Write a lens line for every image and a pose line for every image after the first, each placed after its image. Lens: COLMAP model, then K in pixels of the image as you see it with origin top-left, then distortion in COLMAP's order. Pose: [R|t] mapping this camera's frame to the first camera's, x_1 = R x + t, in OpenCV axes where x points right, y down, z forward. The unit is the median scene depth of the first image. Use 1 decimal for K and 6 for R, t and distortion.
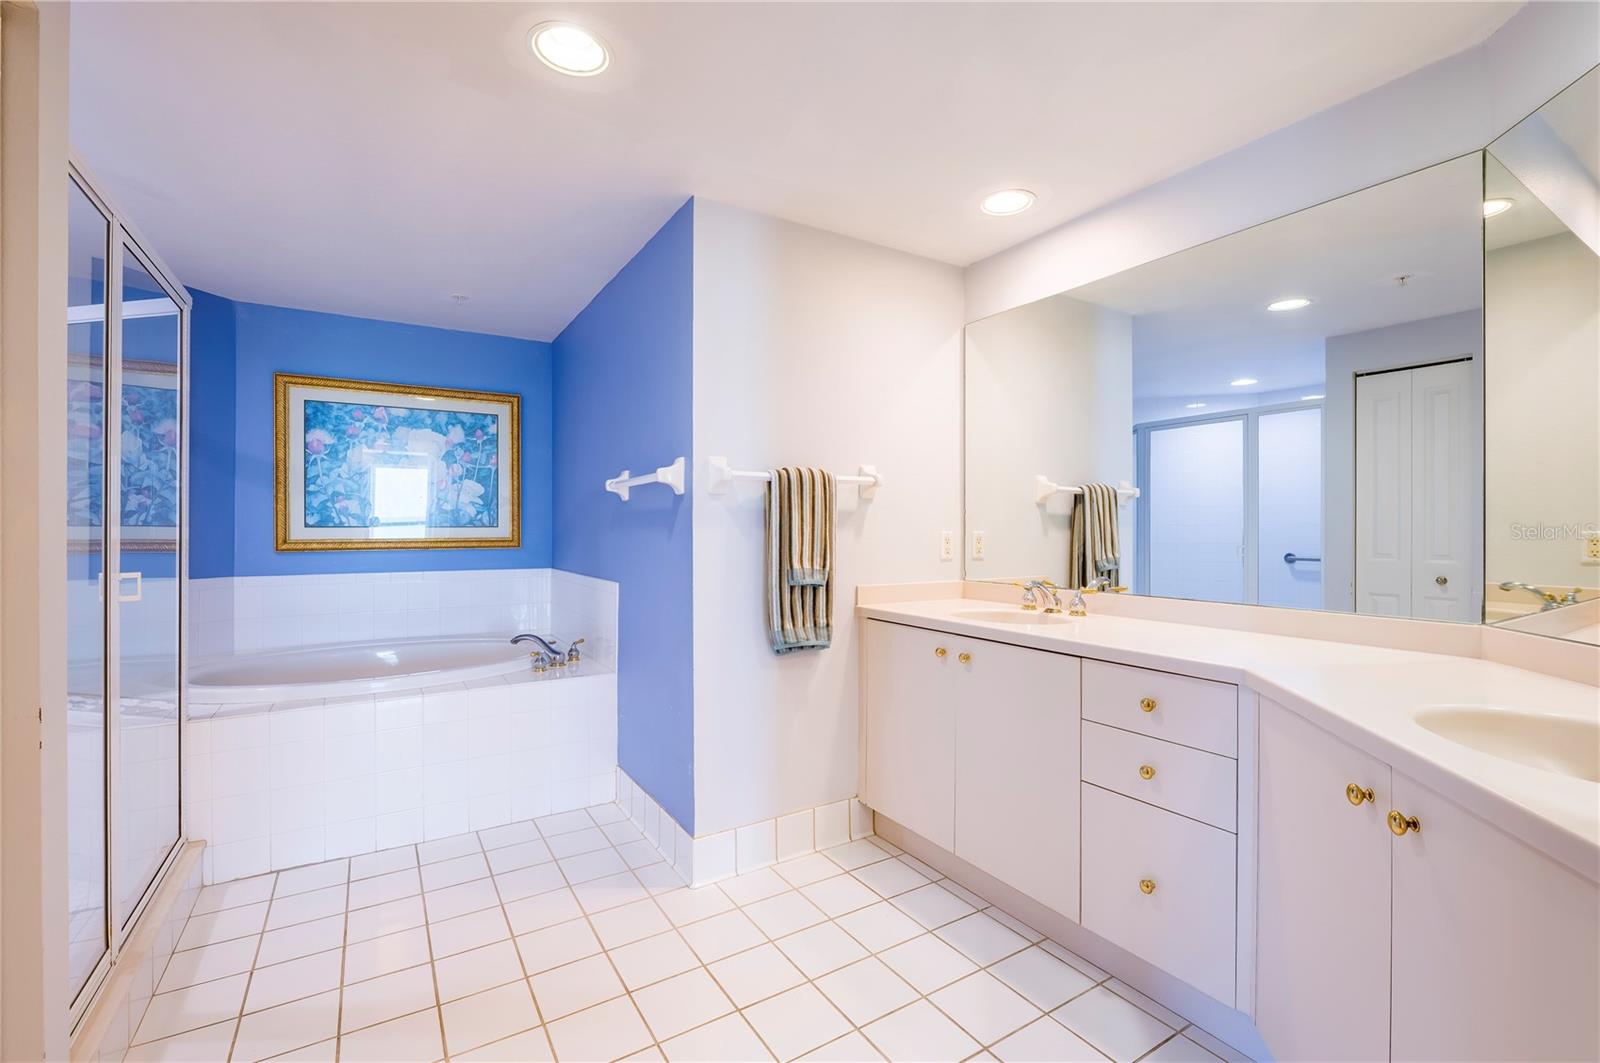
lens RADIAL K [[693.7, 0, 807.7], [0, 693.7, 529.8], [0, 0, 1]] dist [-0.011468, -0.000330]
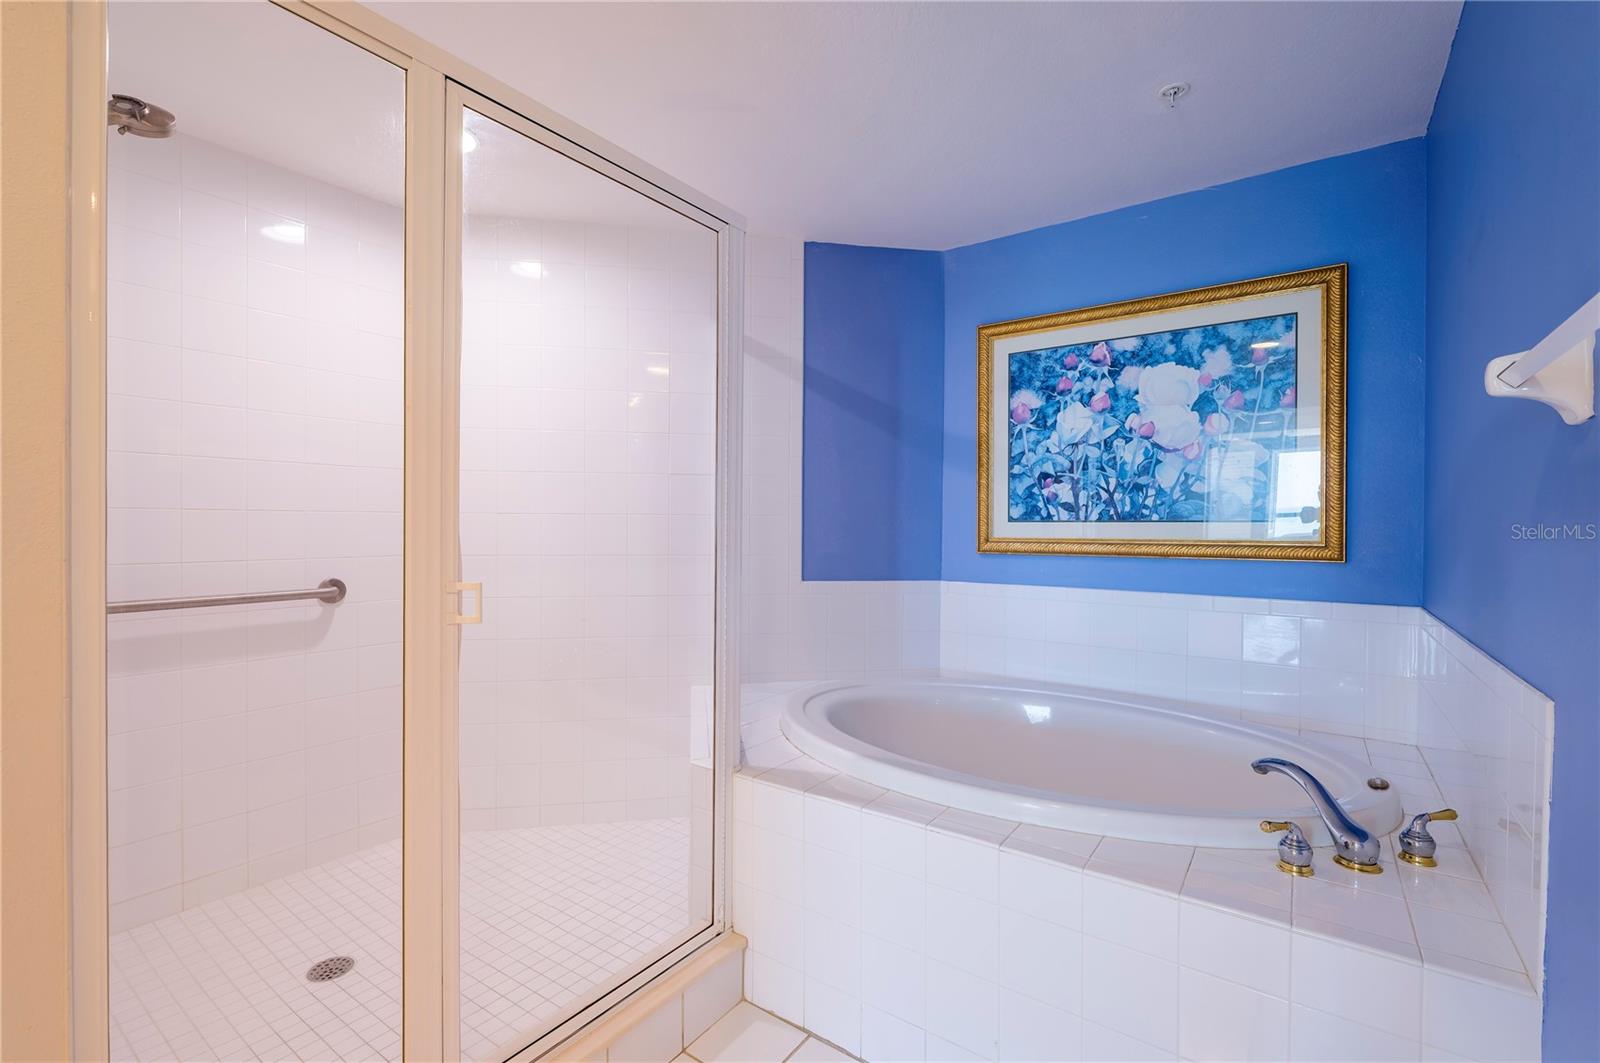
lens RADIAL K [[693.7, 0, 807.7], [0, 693.7, 529.8], [0, 0, 1]] dist [-0.011468, -0.000330]
pose [[0.370674, 0.008415, -0.928725, -0.100741], [-0.004554, 0.999963, 0.007242, 0.000456], [0.928752, 0.001545, 0.370699, 0.499913]]
